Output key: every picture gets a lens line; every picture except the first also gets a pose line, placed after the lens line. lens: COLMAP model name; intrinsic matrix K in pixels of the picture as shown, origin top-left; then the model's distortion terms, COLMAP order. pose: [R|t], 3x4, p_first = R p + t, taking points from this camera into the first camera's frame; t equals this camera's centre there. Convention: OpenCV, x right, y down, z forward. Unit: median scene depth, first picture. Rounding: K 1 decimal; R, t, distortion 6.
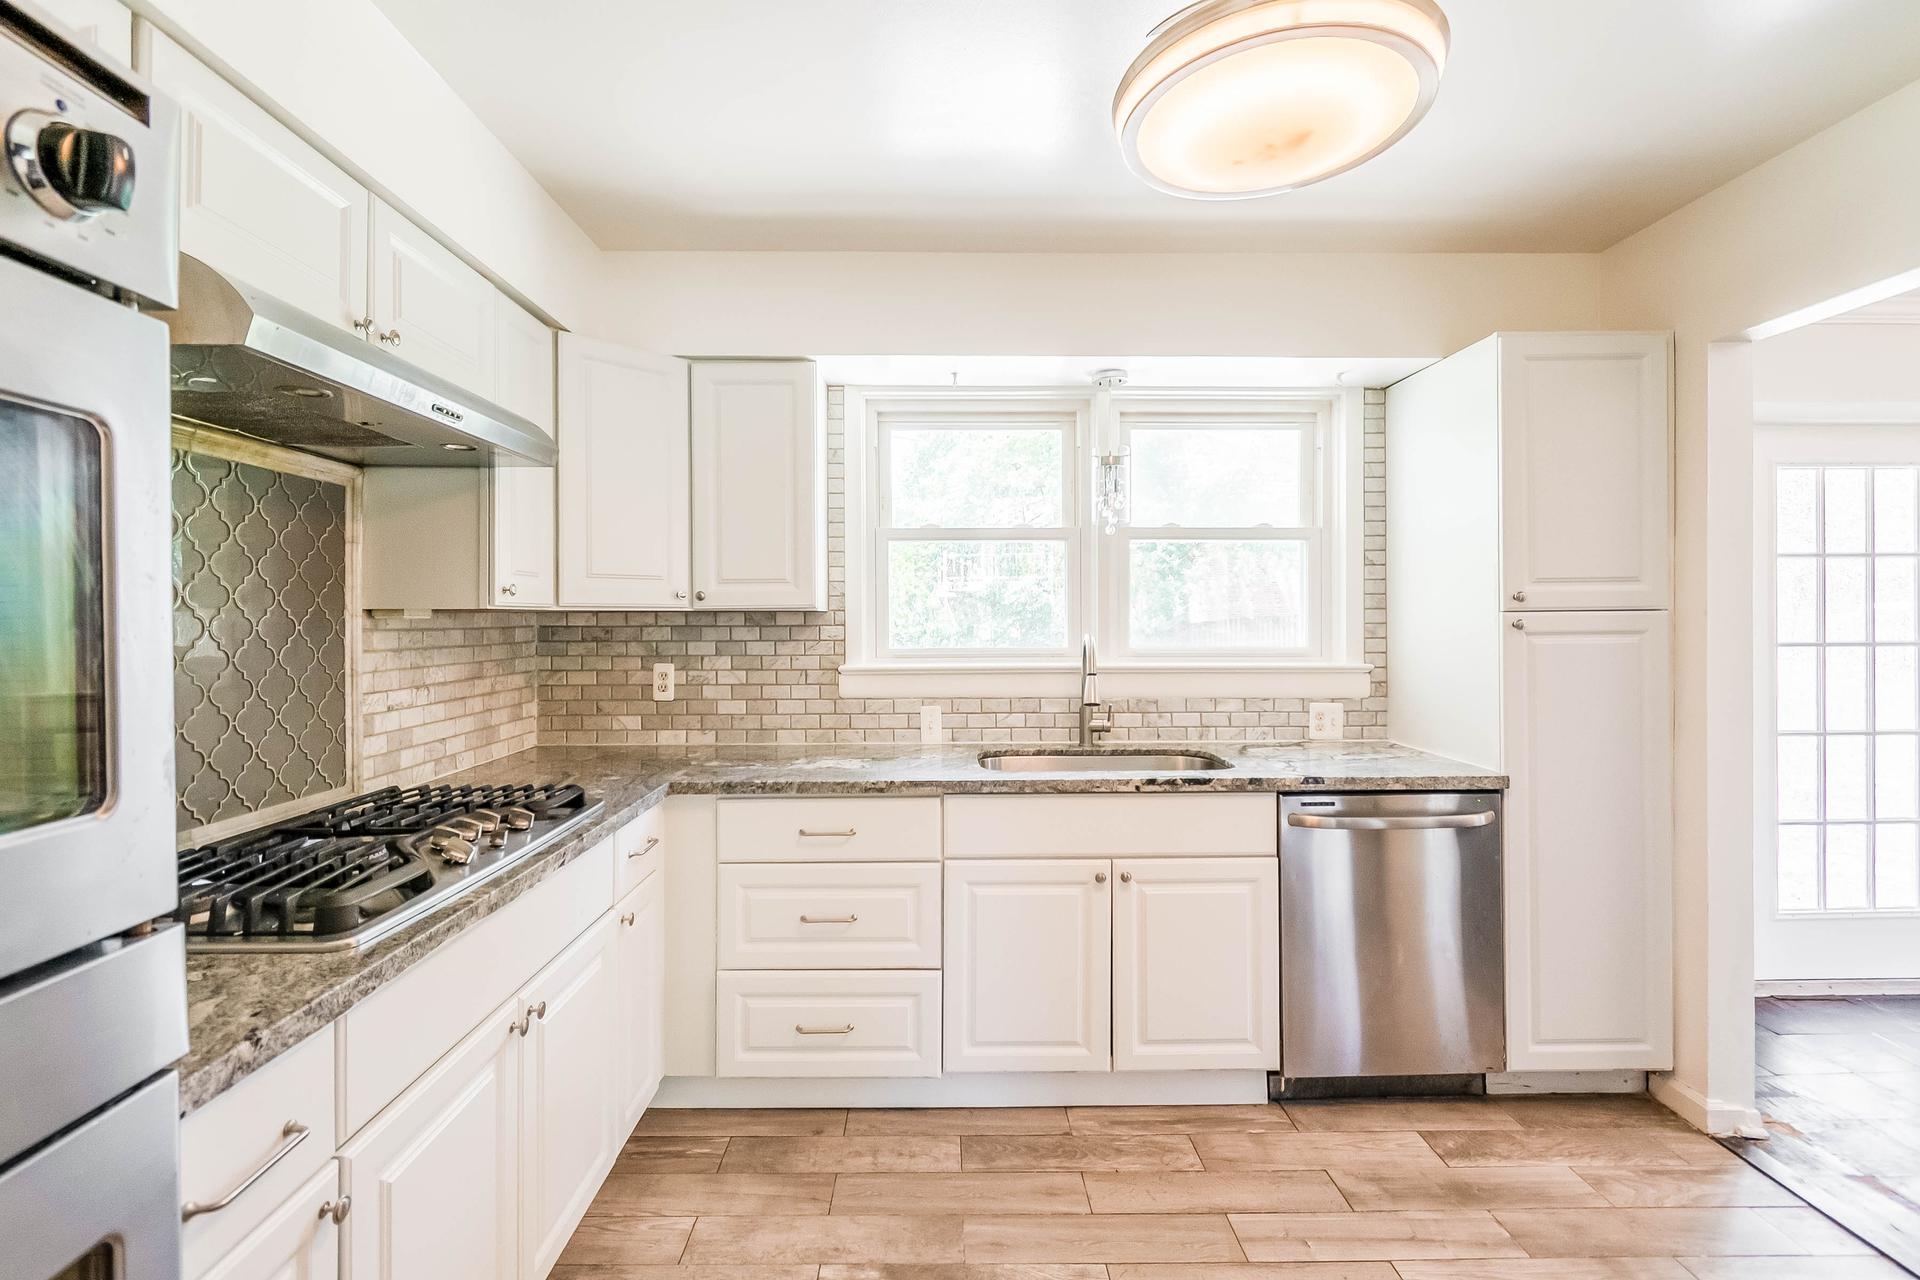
lens RADIAL K [[878.1, 0, 959.2], [0, 878.1, 621.9], [0, 0, 1]] dist [0.005472, 0.000518]
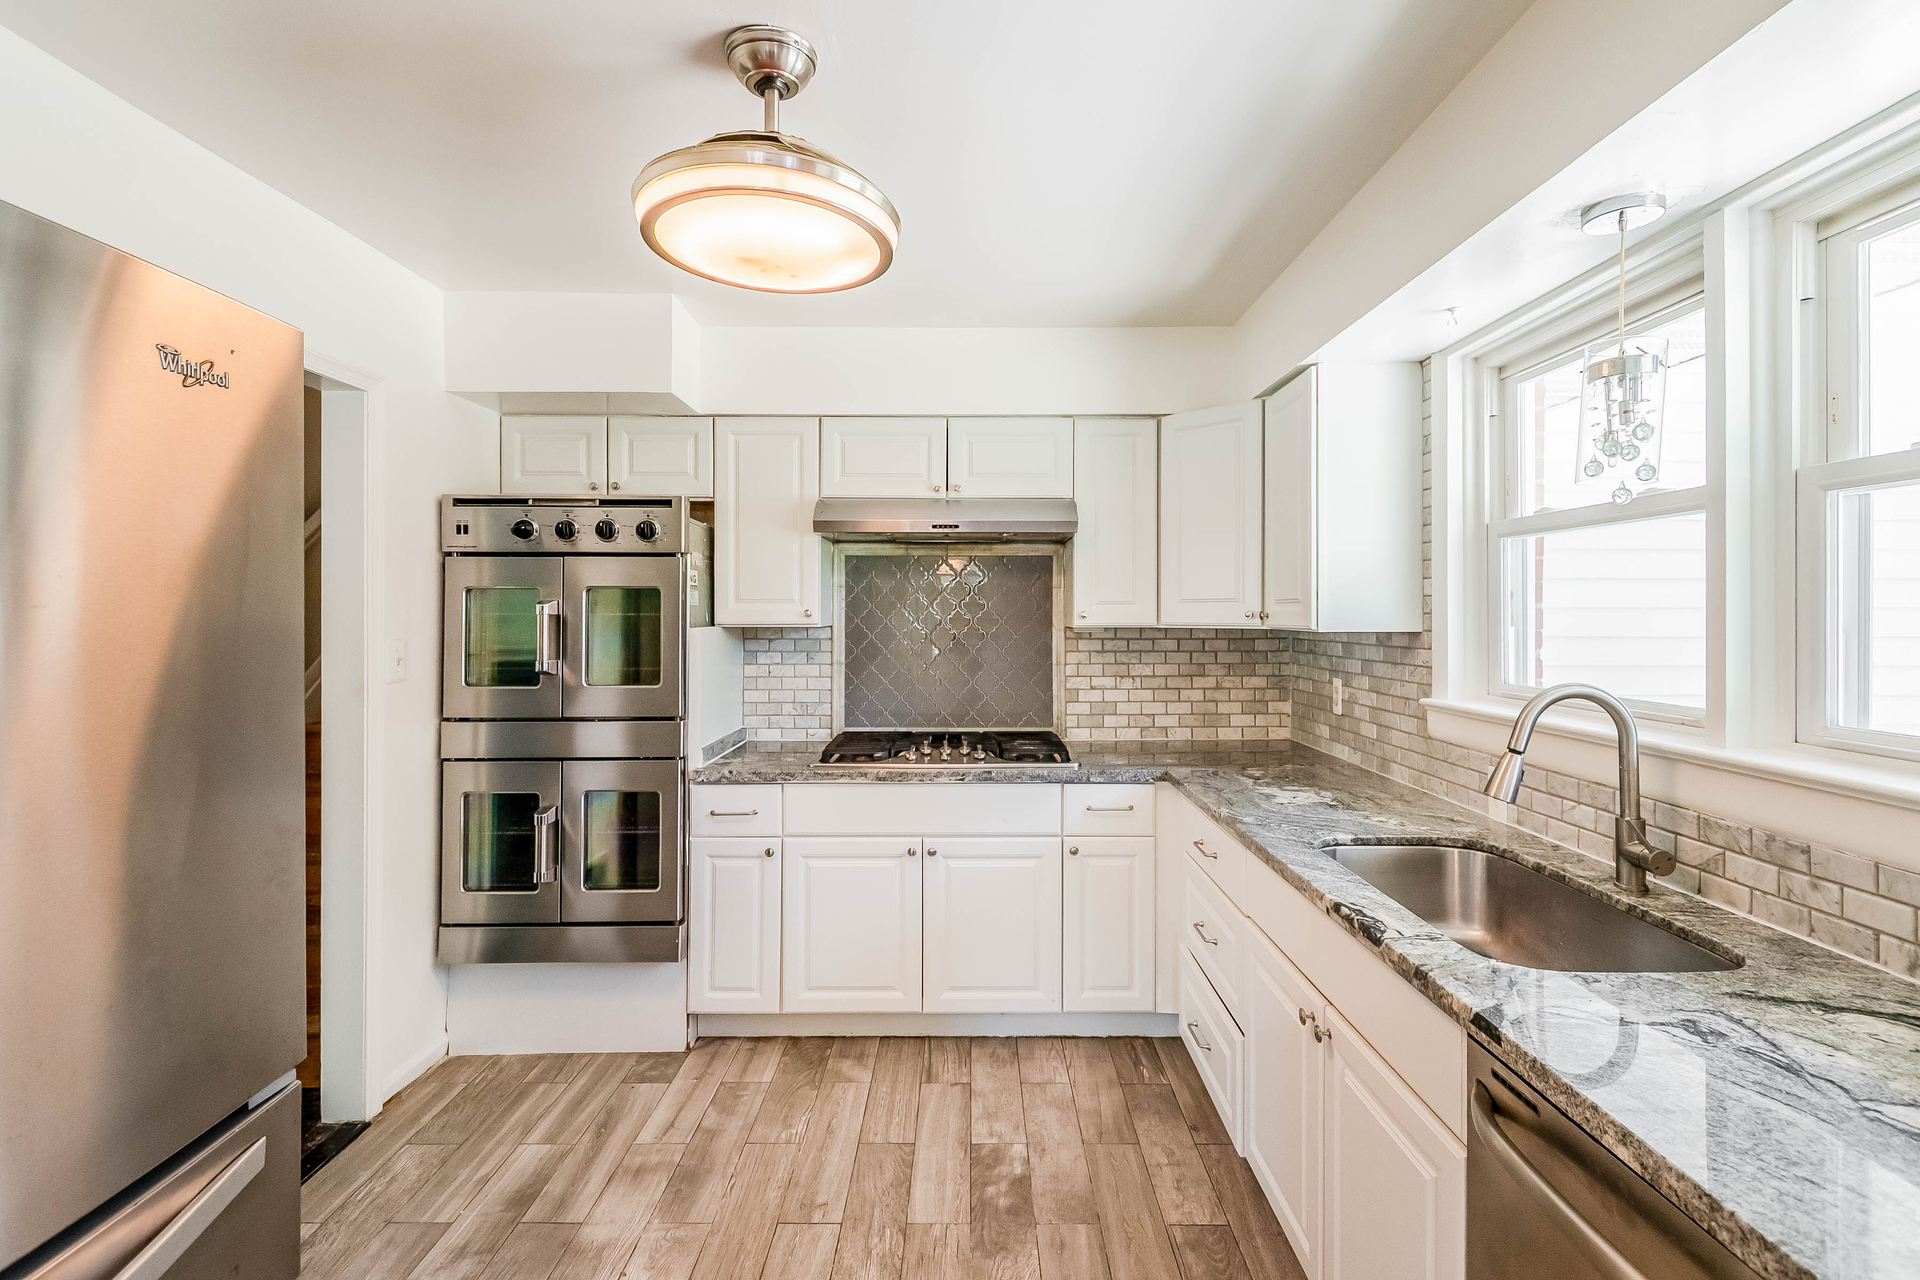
lens RADIAL K [[878.1, 0, 964.9], [0, 878.1, 626.1], [0, 0, 1]] dist [0.005472, 0.000518]
pose [[-0.026325, 0.019701, -0.999459, 0.897315], [-0.003023, 0.999800, 0.019787, -0.041739], [0.999649, 0.003542, -0.026261, 0.757593]]
